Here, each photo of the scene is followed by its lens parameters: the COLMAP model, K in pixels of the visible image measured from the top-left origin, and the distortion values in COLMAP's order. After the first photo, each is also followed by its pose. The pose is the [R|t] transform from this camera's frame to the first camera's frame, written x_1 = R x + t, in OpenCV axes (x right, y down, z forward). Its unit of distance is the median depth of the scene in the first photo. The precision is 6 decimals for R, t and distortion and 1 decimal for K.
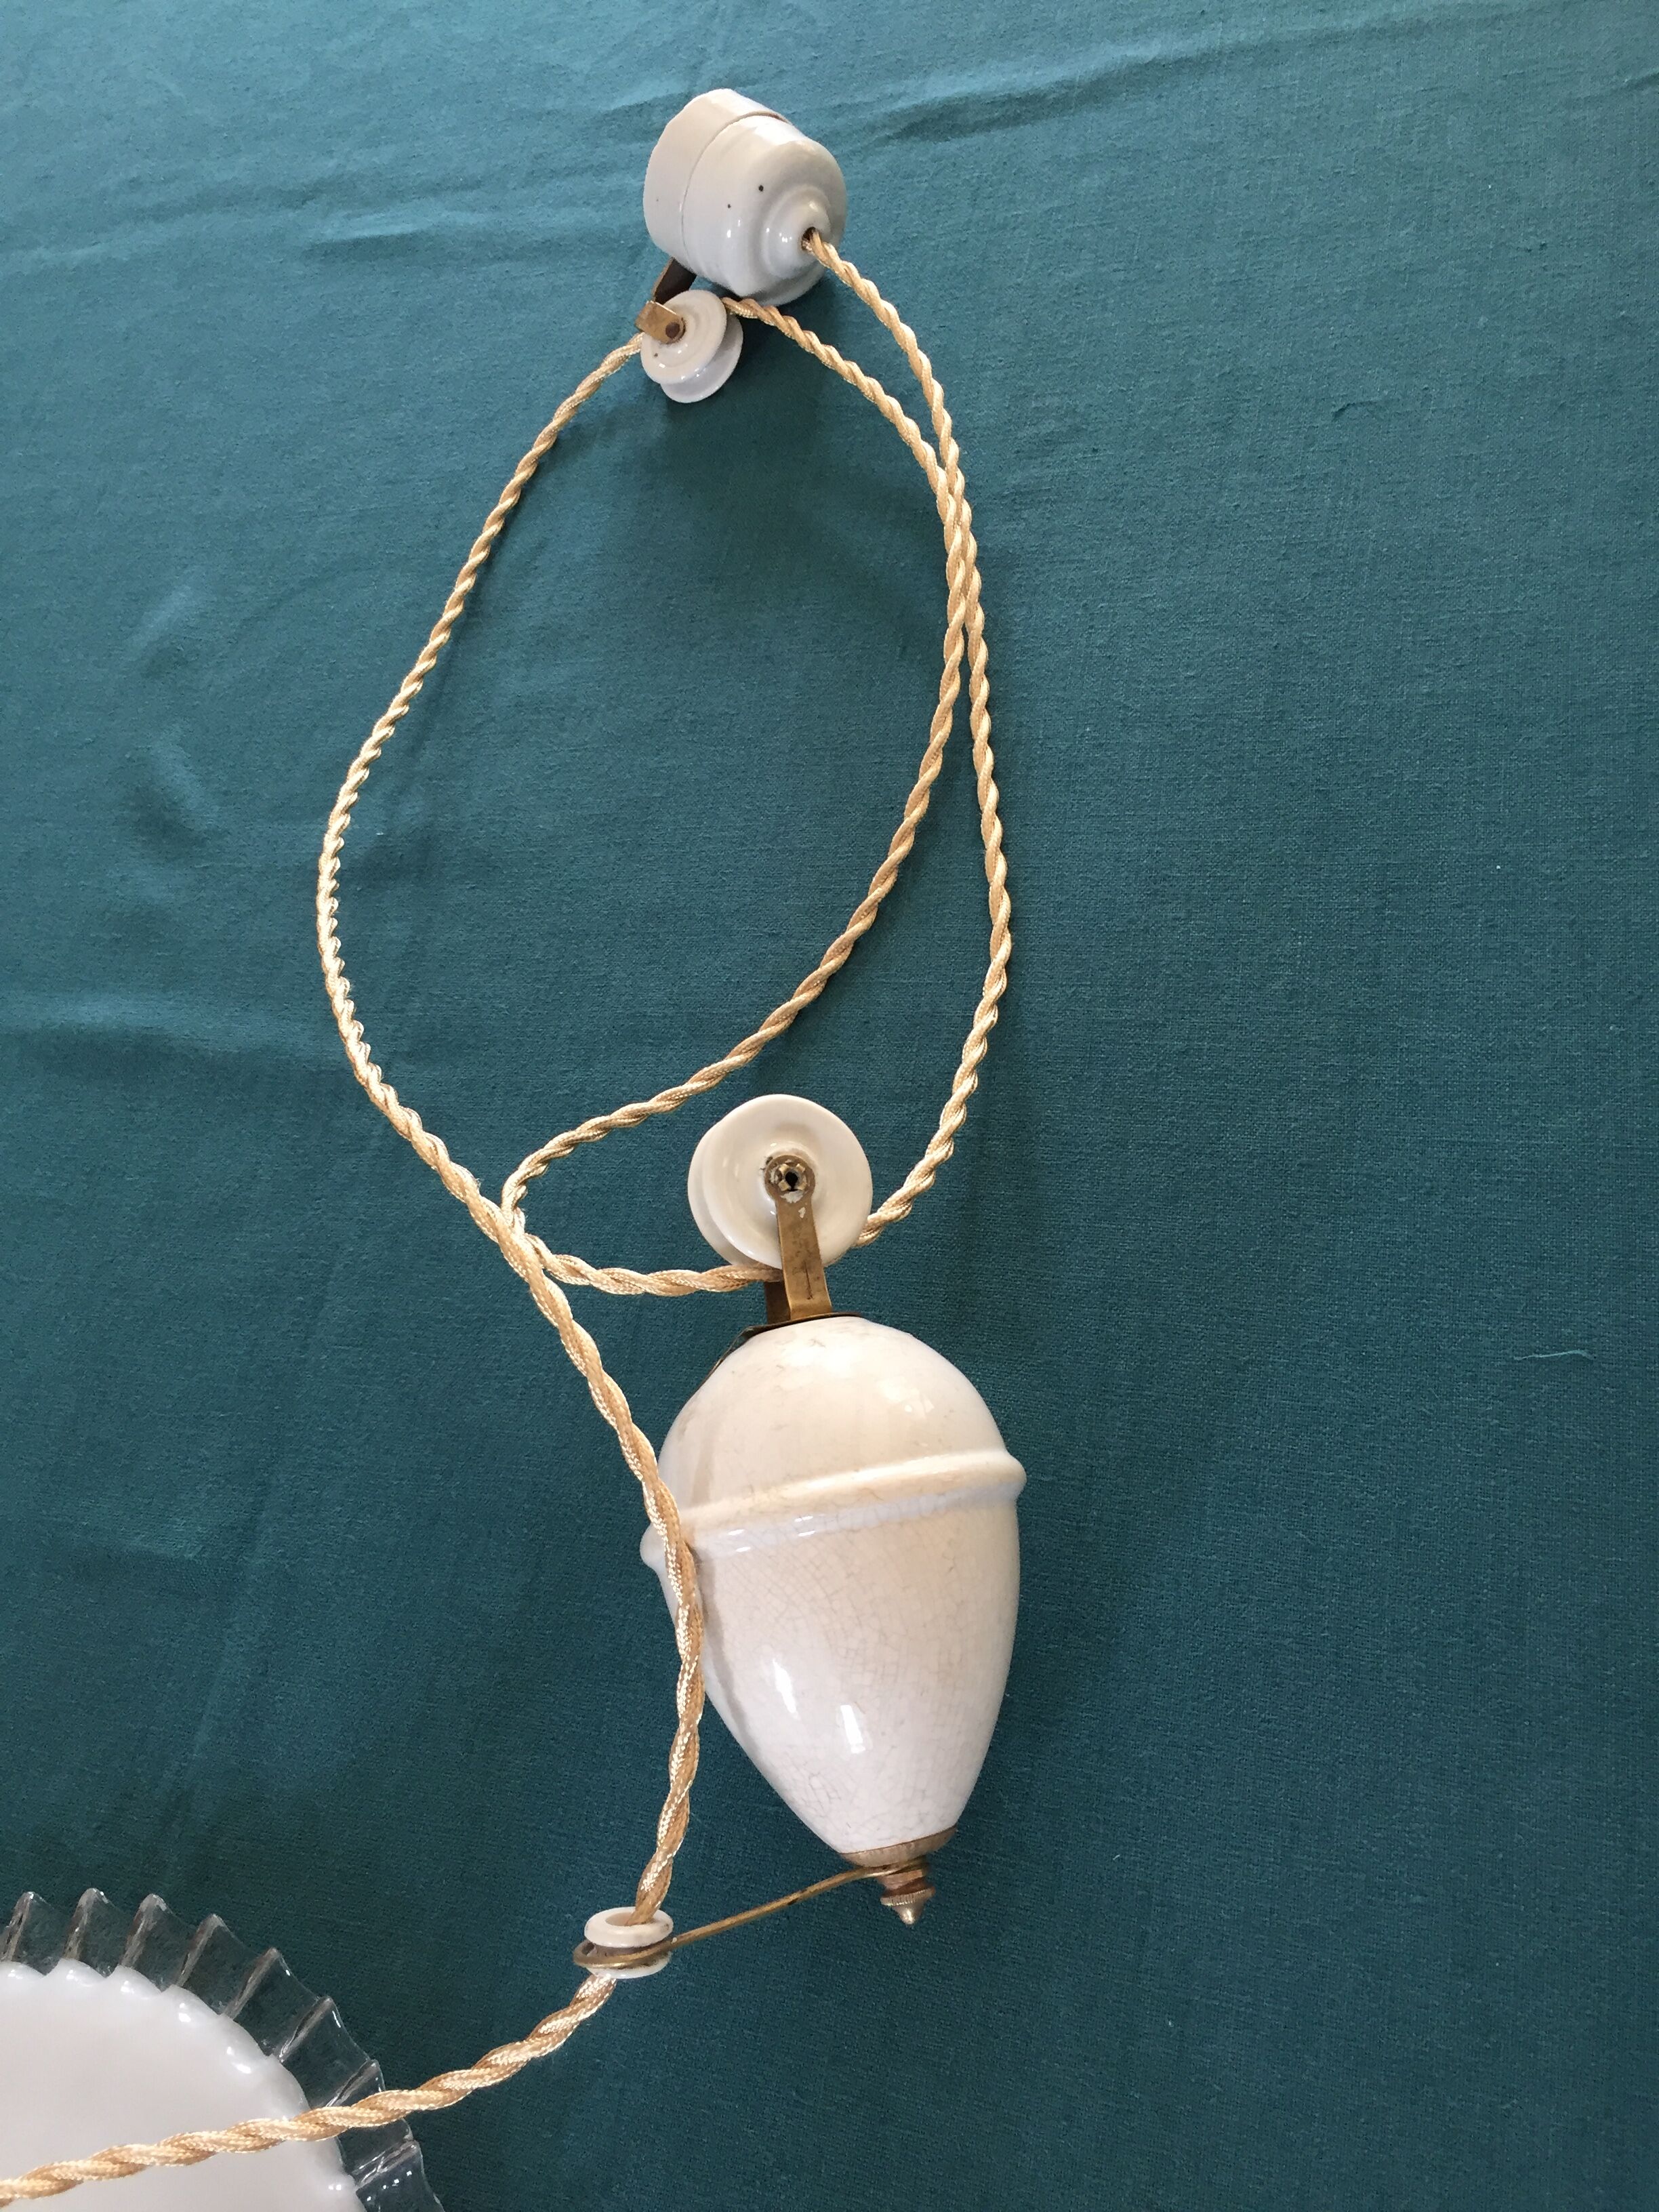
lens RADIAL K [[1891.5, 0, 839.9], [0, 1891.5, 1126.9], [0, 0, 1]] dist [0.074077, -0.105145]
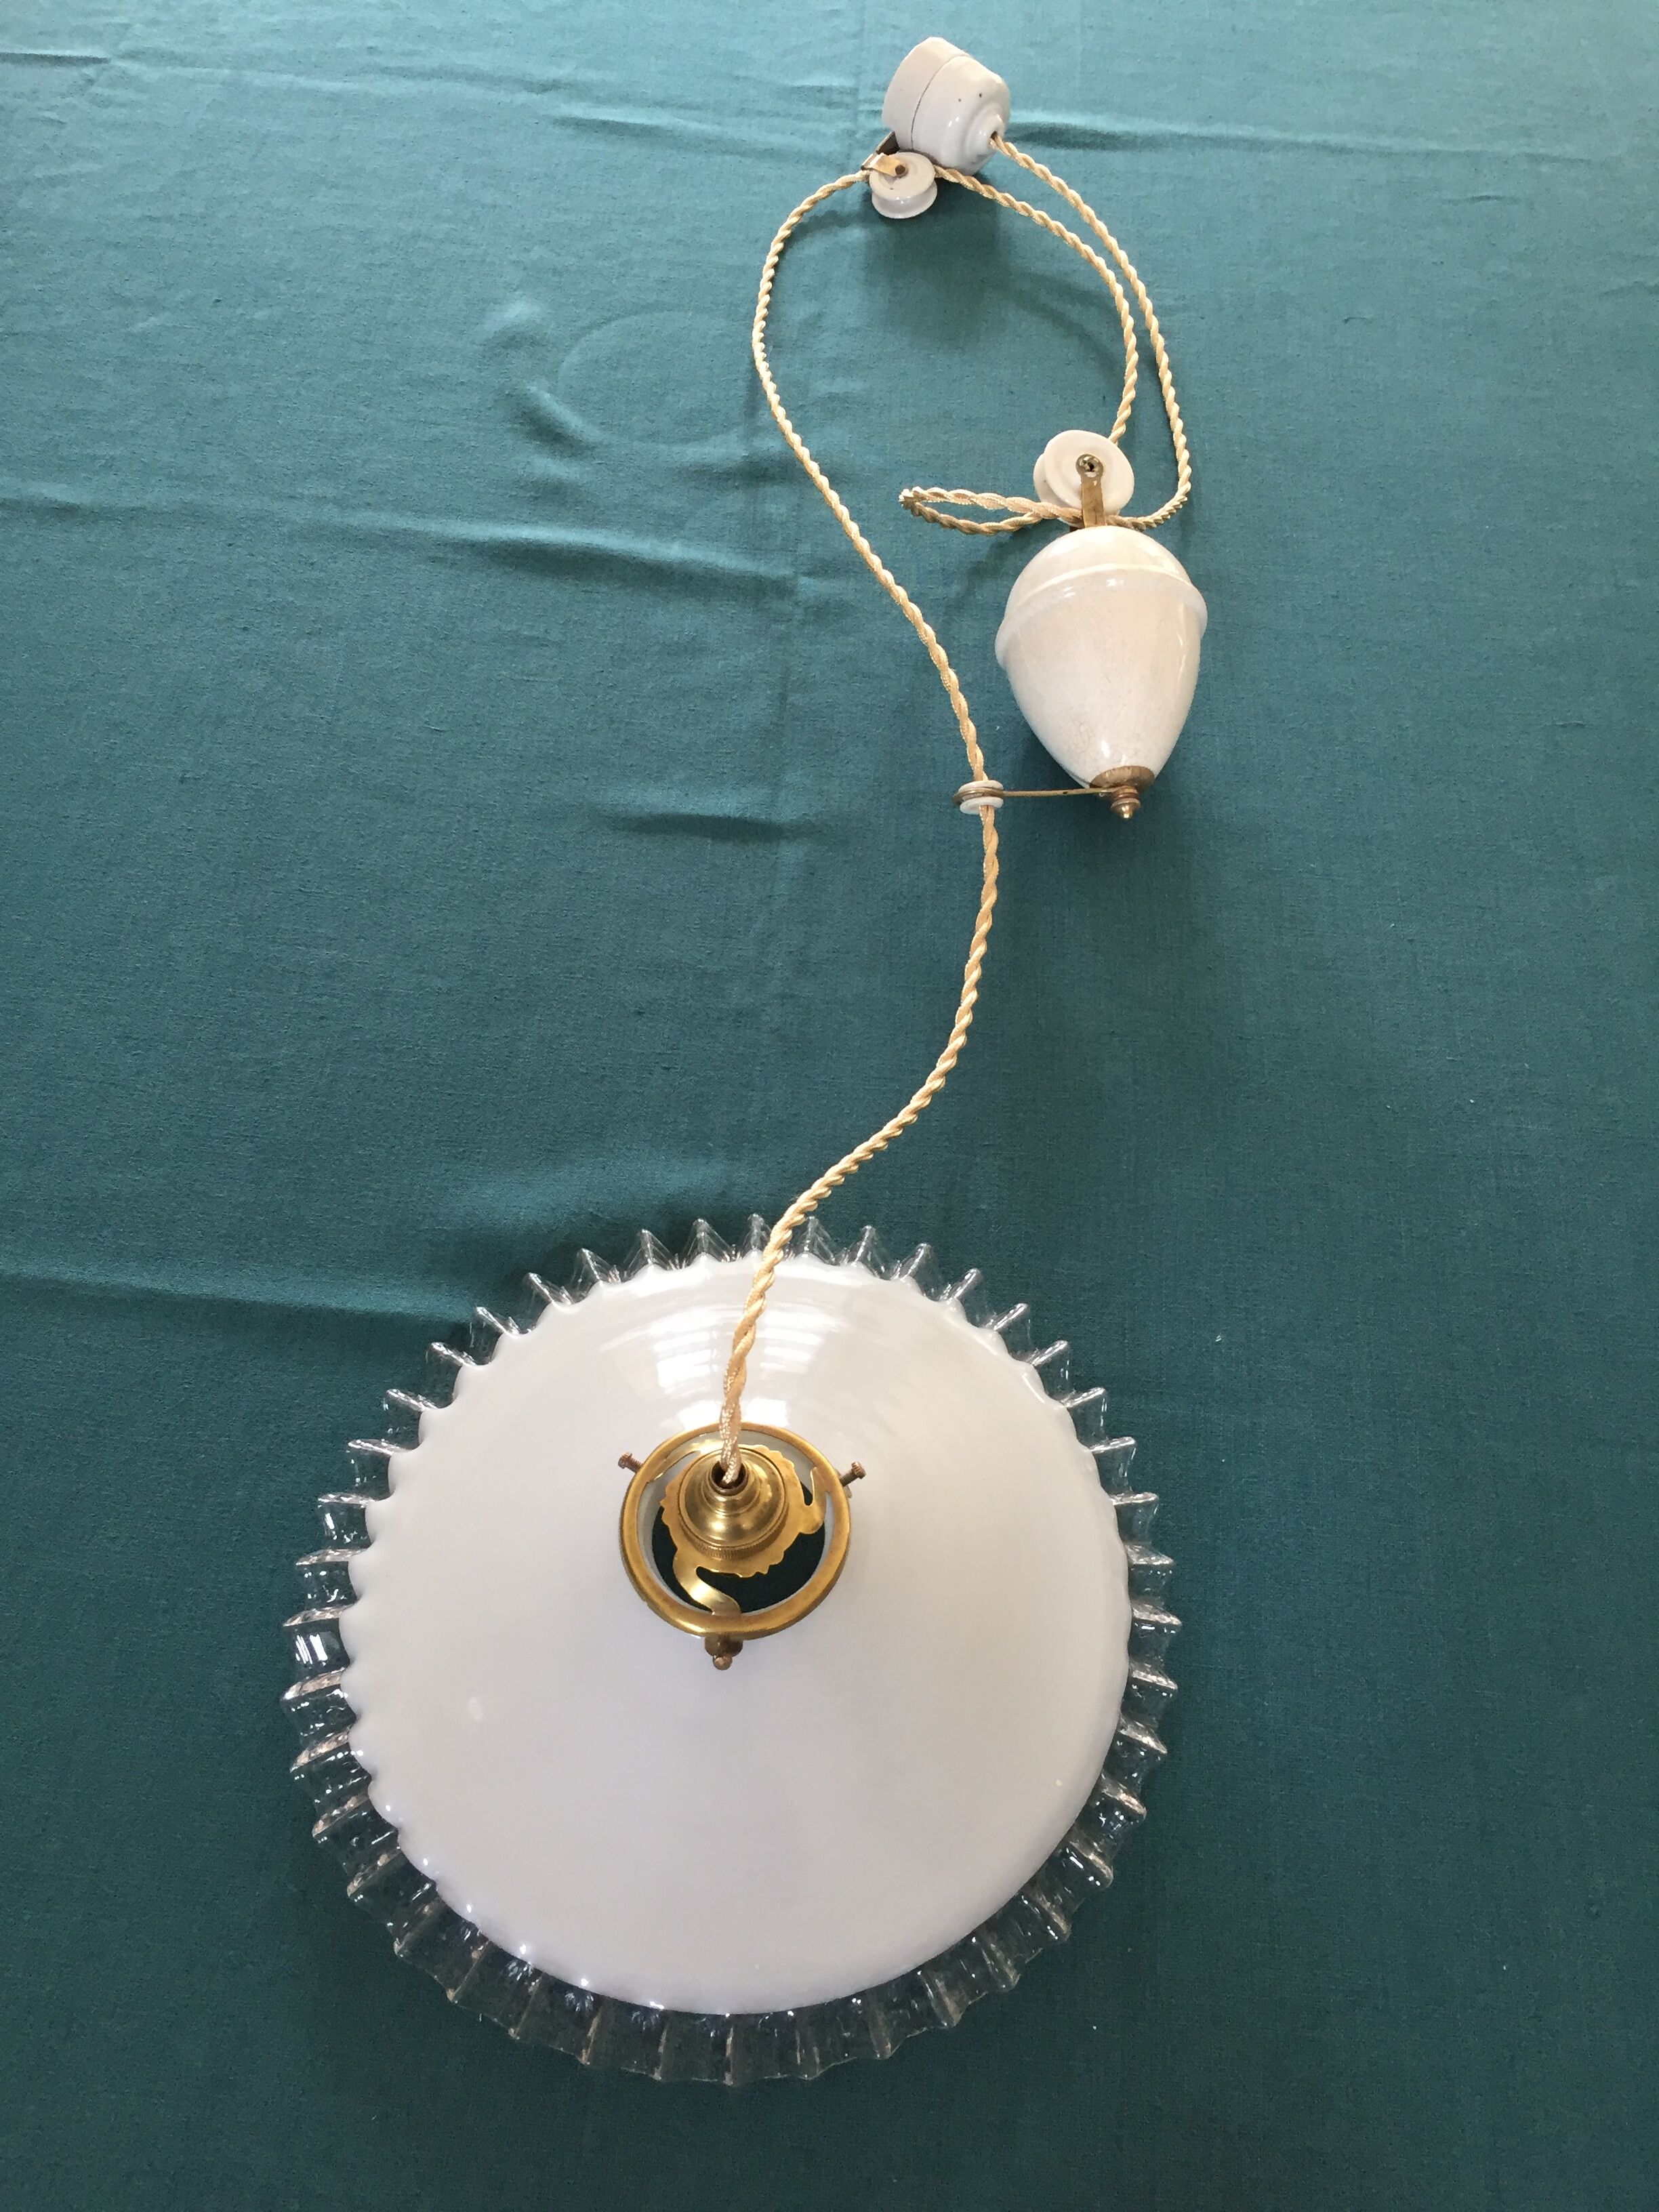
lens RADIAL K [[1891.5, 0, 824.8], [0, 1891.5, 1108.7], [0, 0, 1]] dist [0.074077, -0.105145]
pose [[0.931592, 0.102727, 0.348689, -0.591418], [-0.049677, 0.986216, -0.157828, 0.523475], [-0.360096, 0.129710, 0.923854, -0.285712]]
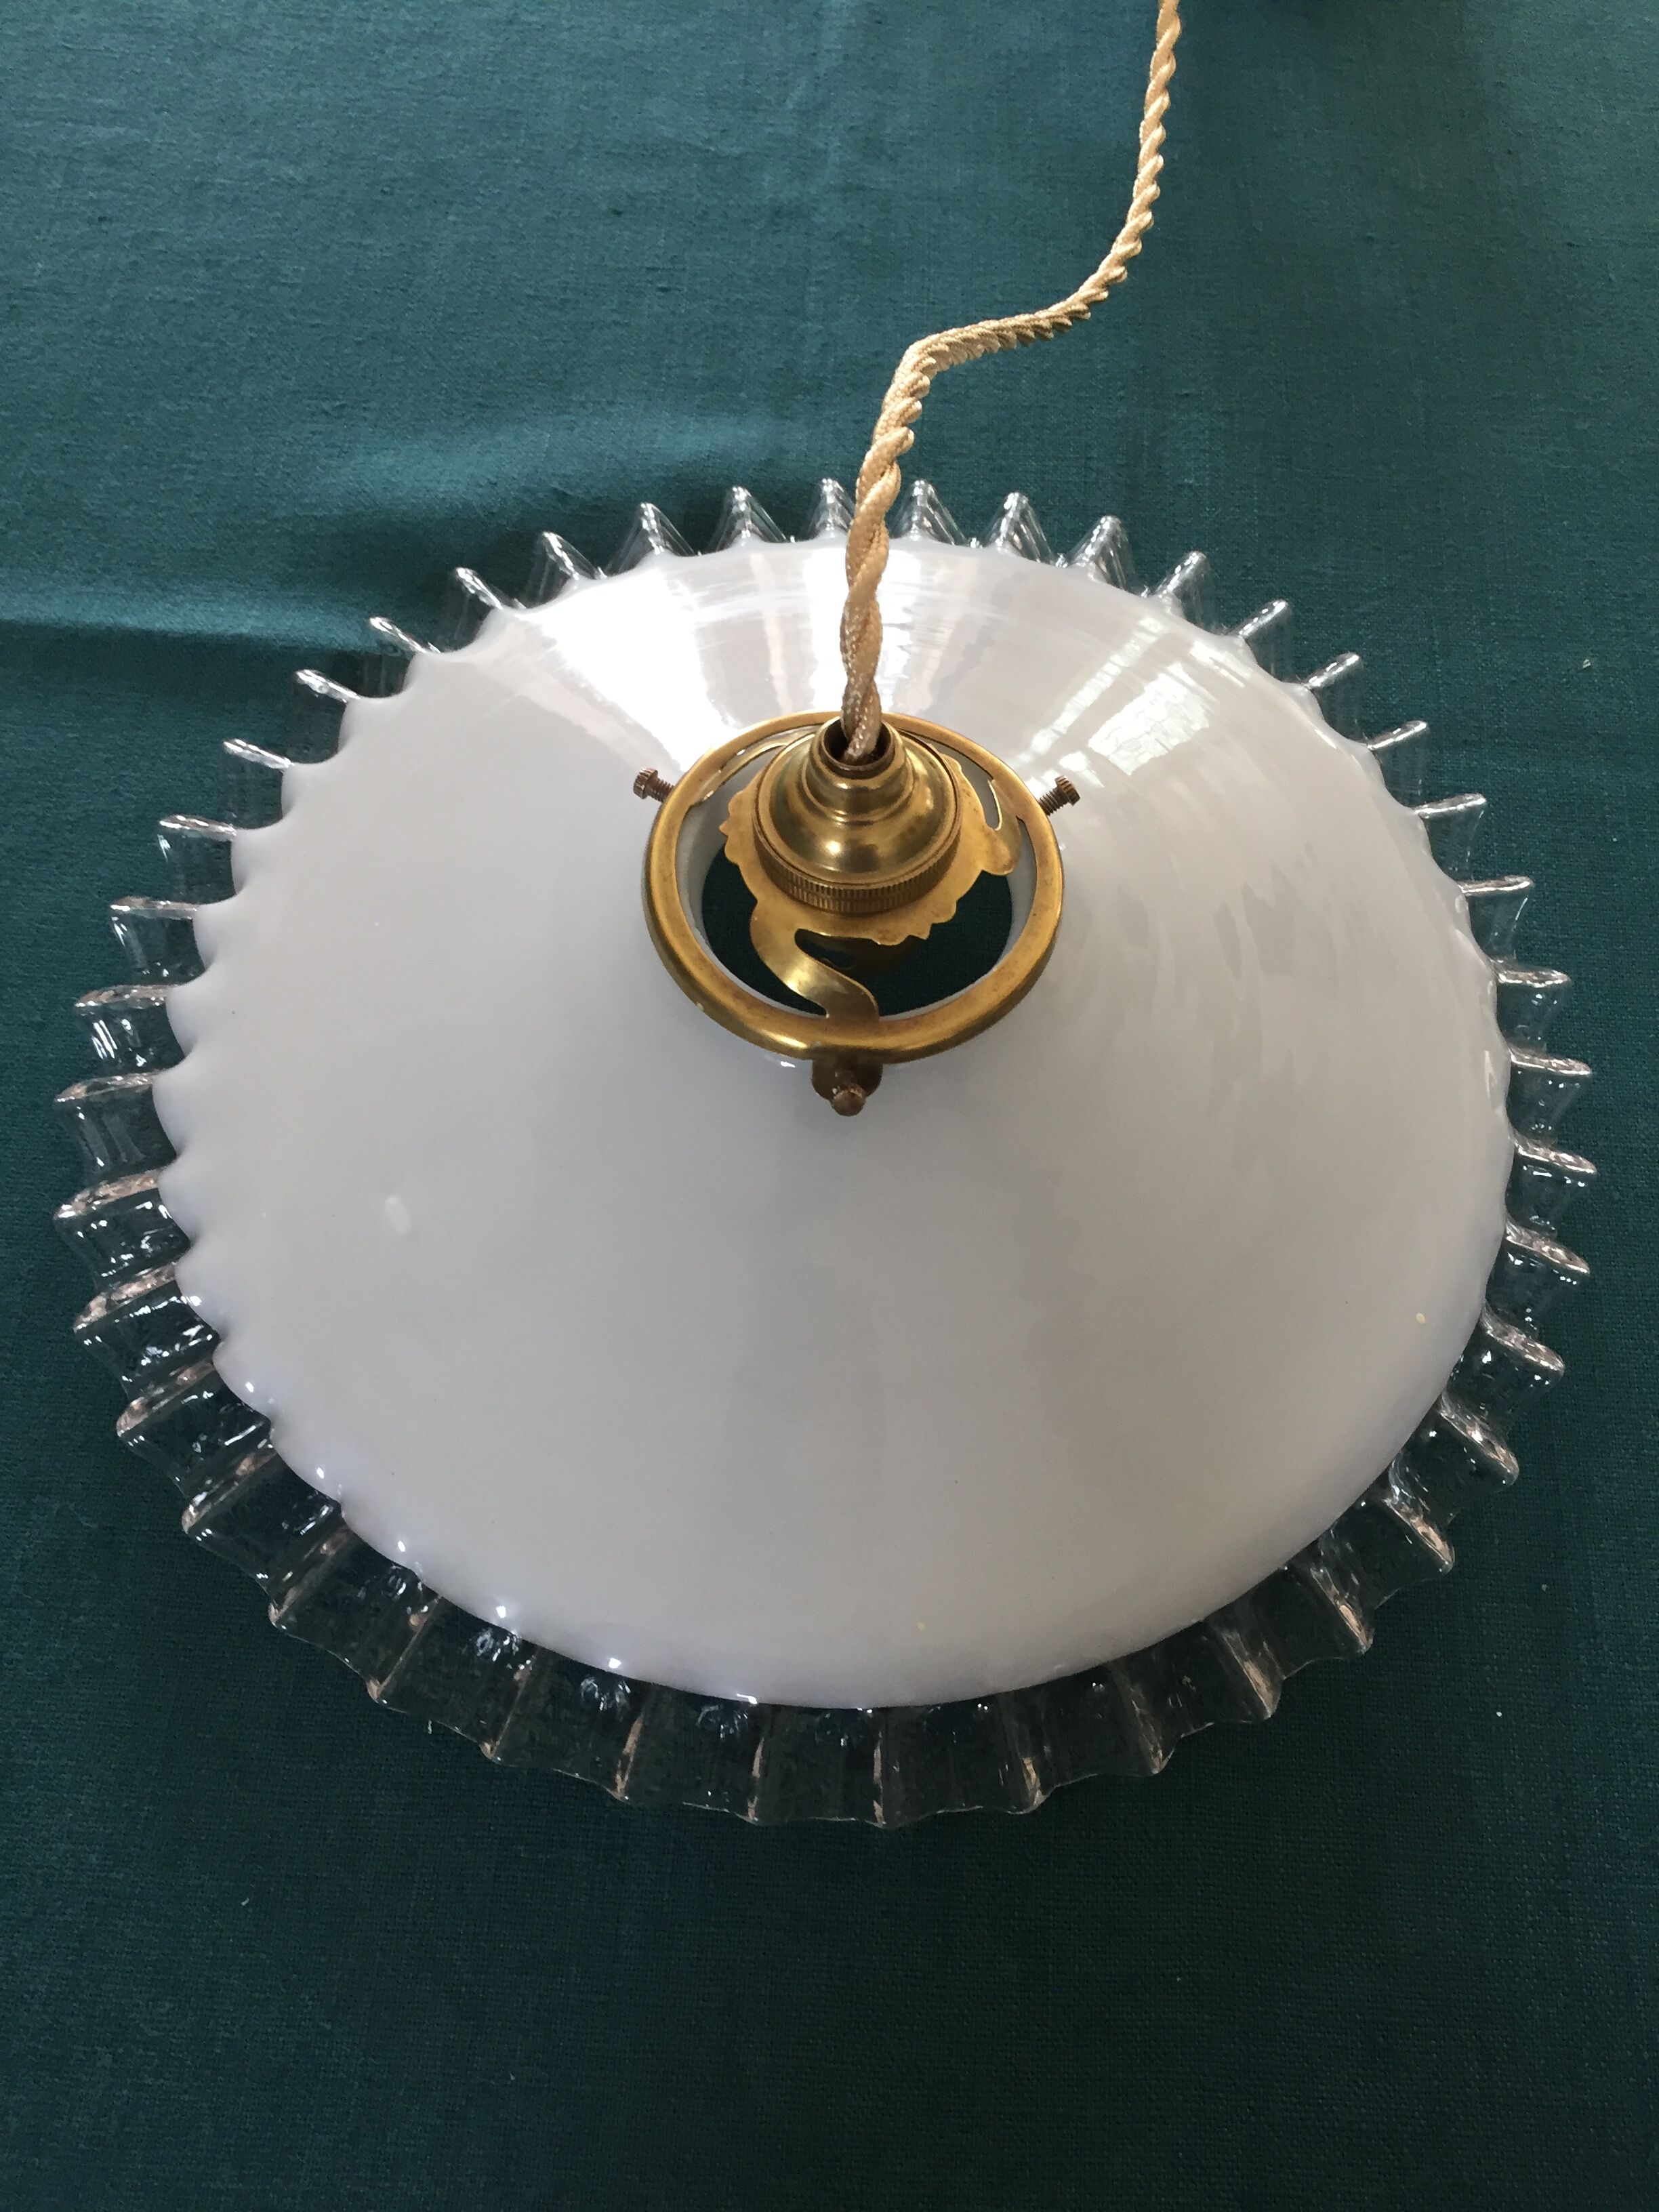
lens RADIAL K [[1891.5, 0, 819.2], [0, 1891.5, 1126.1], [0, 0, 1]] dist [0.074077, -0.105145]
pose [[0.921008, 0.033885, 0.388067, -0.506480], [-0.029194, 0.999412, -0.017978, 0.637030], [-0.388448, 0.005229, 0.921456, 0.084817]]
